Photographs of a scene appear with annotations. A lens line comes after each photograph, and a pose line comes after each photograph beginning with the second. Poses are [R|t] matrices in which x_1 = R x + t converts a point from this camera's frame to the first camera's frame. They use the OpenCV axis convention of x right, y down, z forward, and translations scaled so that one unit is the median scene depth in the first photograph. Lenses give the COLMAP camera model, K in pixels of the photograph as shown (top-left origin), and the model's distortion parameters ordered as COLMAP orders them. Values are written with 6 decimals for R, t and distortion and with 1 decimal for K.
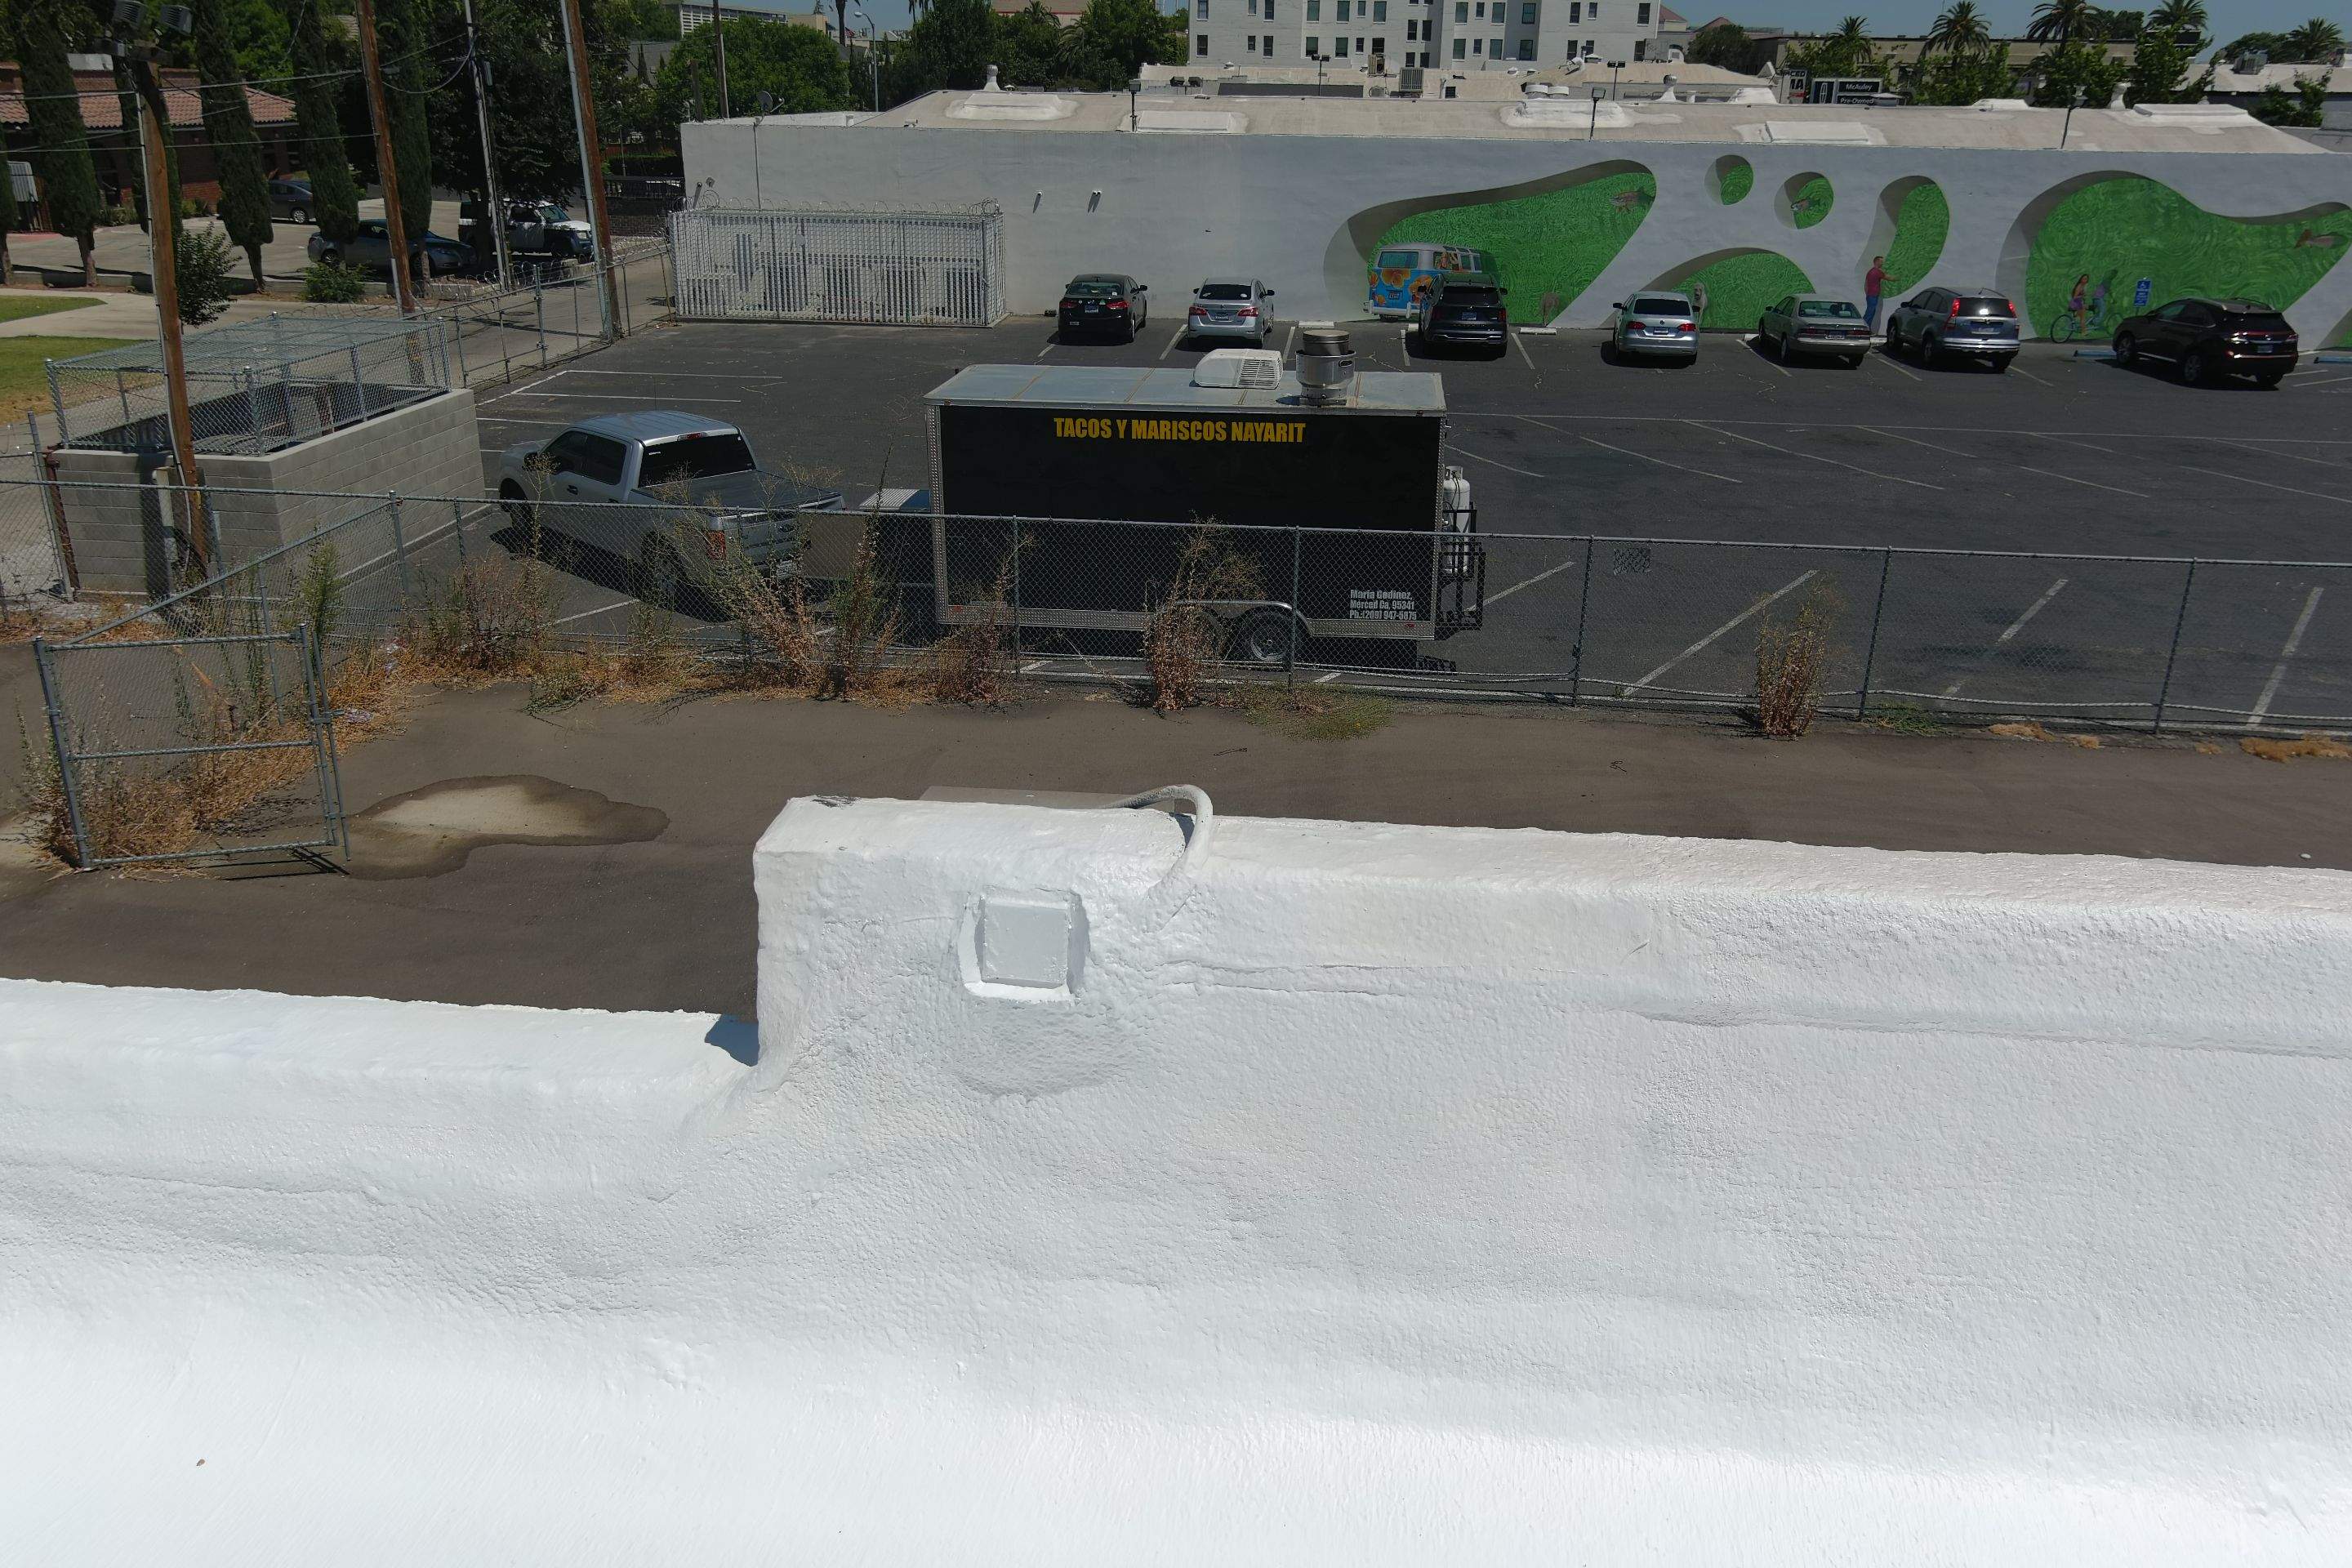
lens RADIAL K [[1790.2, 0, 1165.5], [0, 1790.2, 748.1], [0, 0, 1]] dist [0.003574, -0.003695]
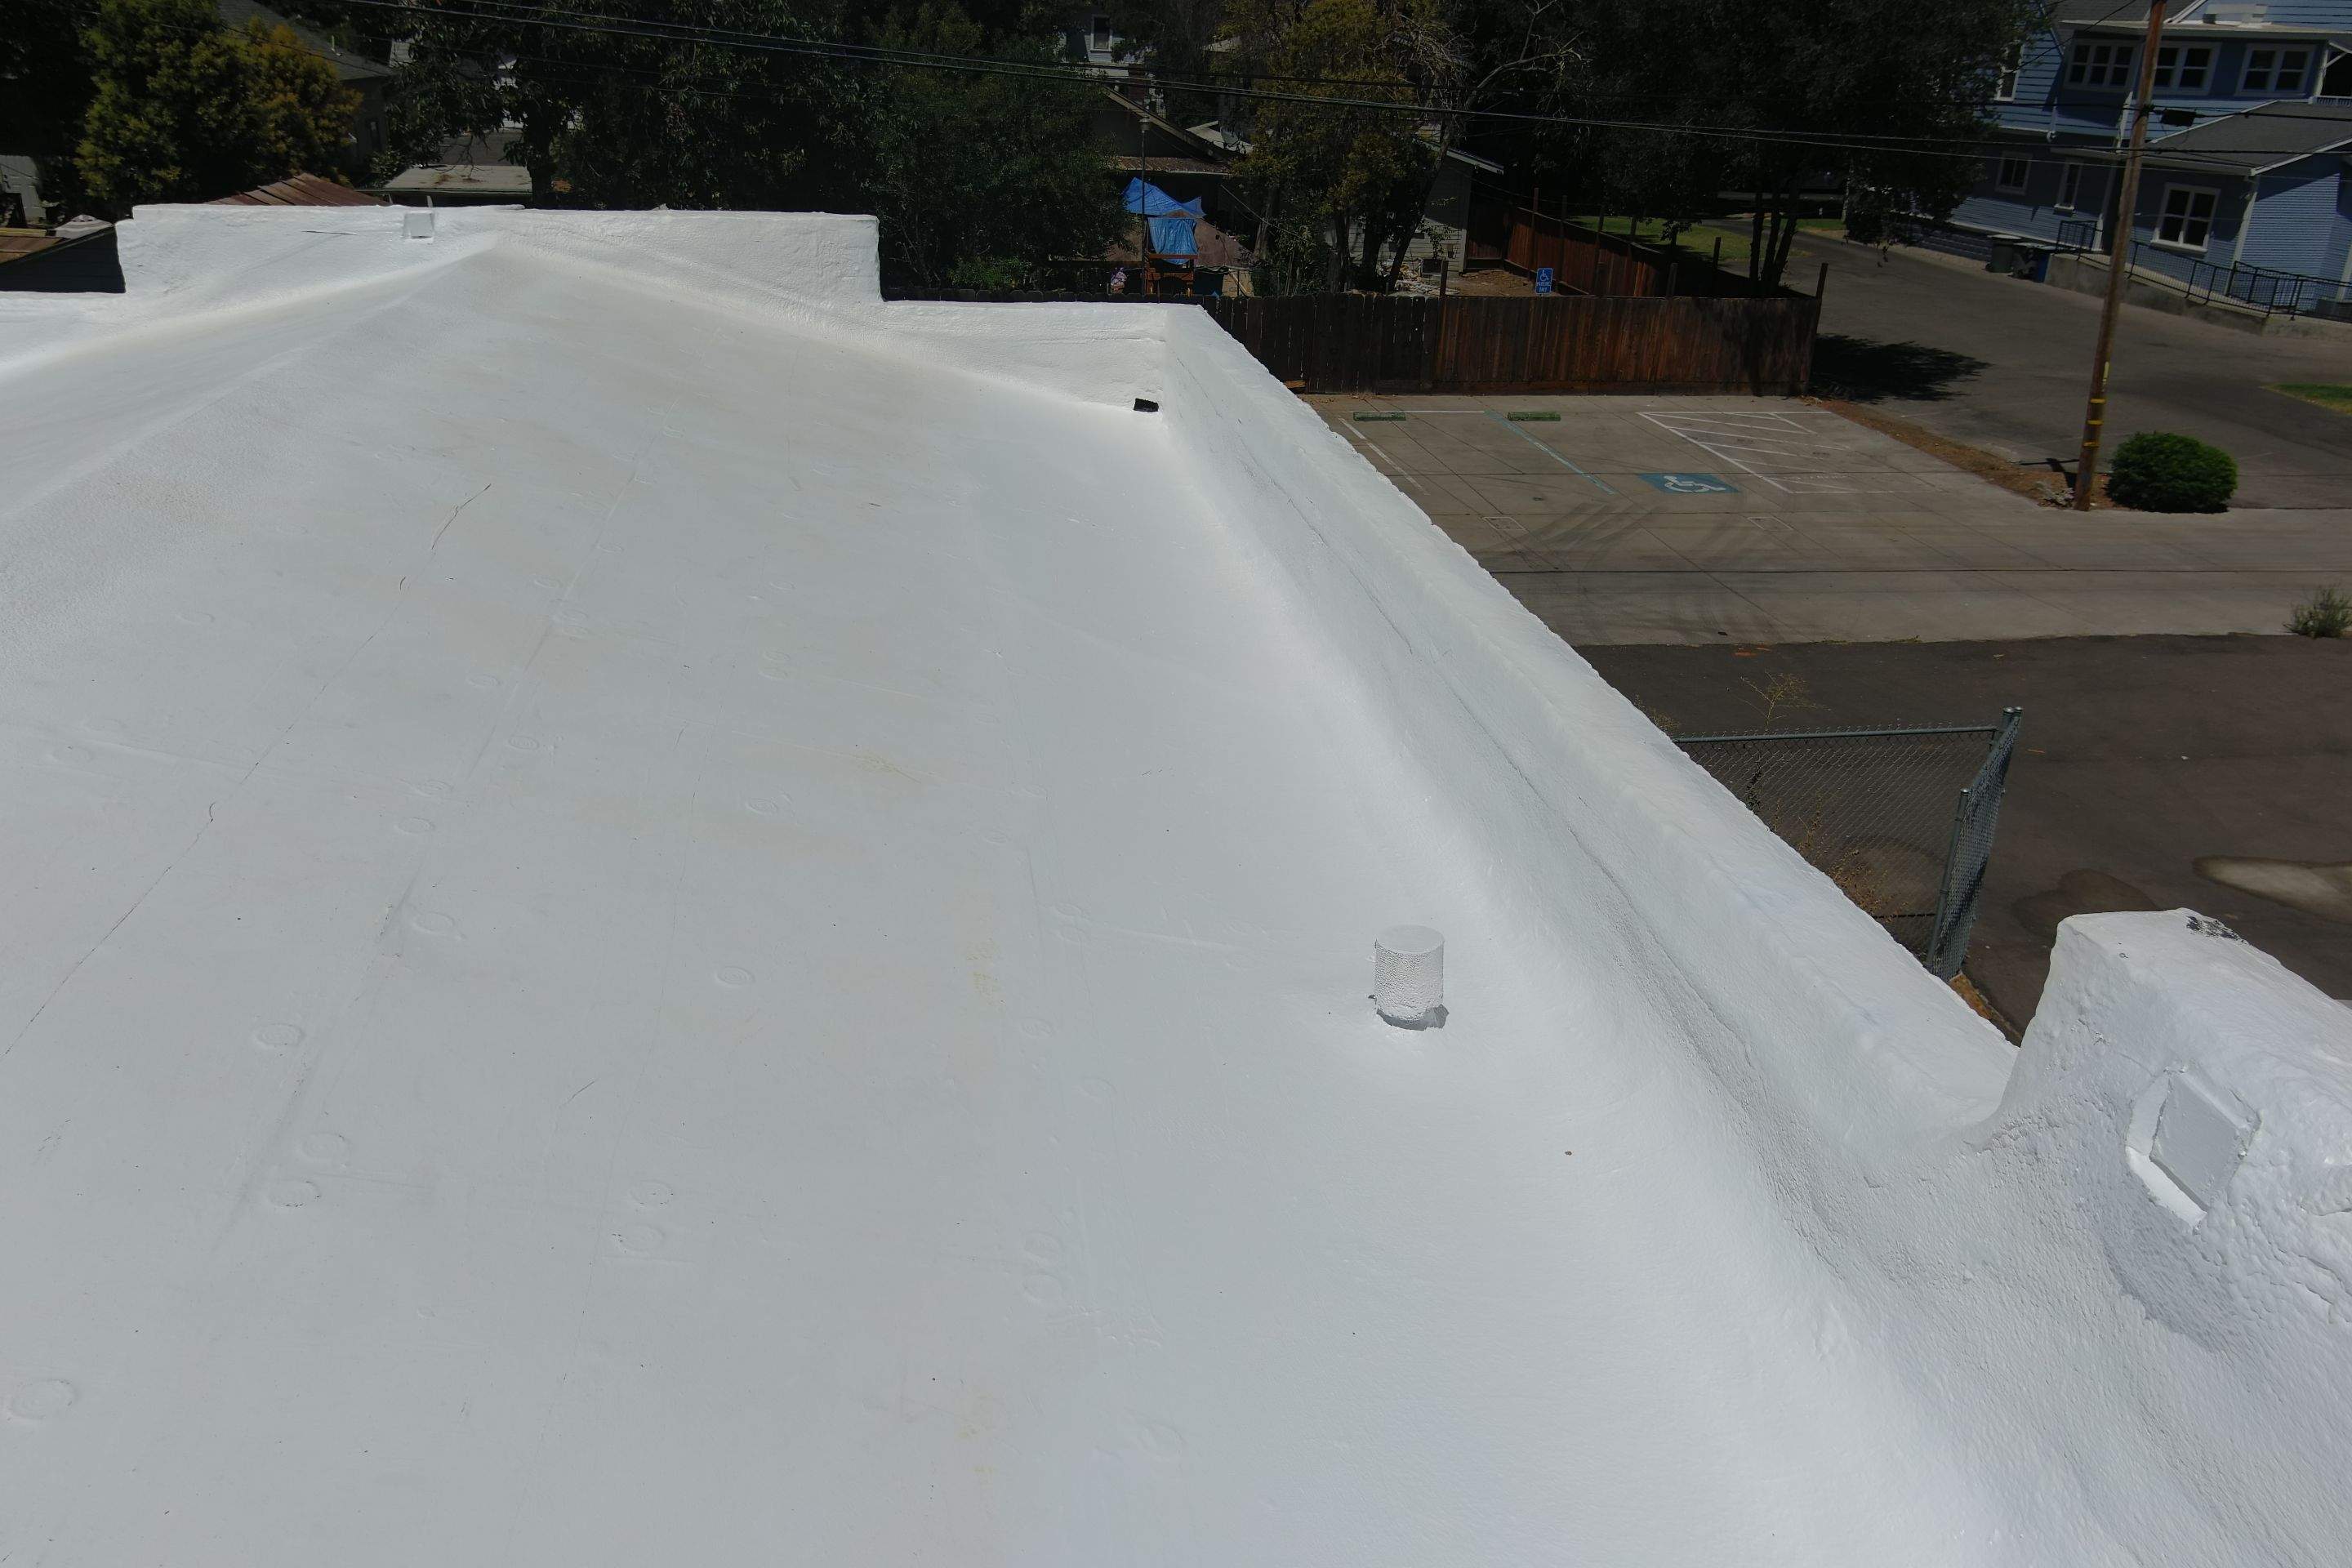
lens RADIAL K [[1790.2, 0, 1165.5], [0, 1790.2, 748.1], [0, 0, 1]] dist [0.003574, -0.003695]
pose [[0.245061, 0.351074, -0.903710, 0.492591], [-0.362409, 0.897731, 0.250476, -0.091601], [0.899224, 0.266131, 0.347232, 0.219295]]
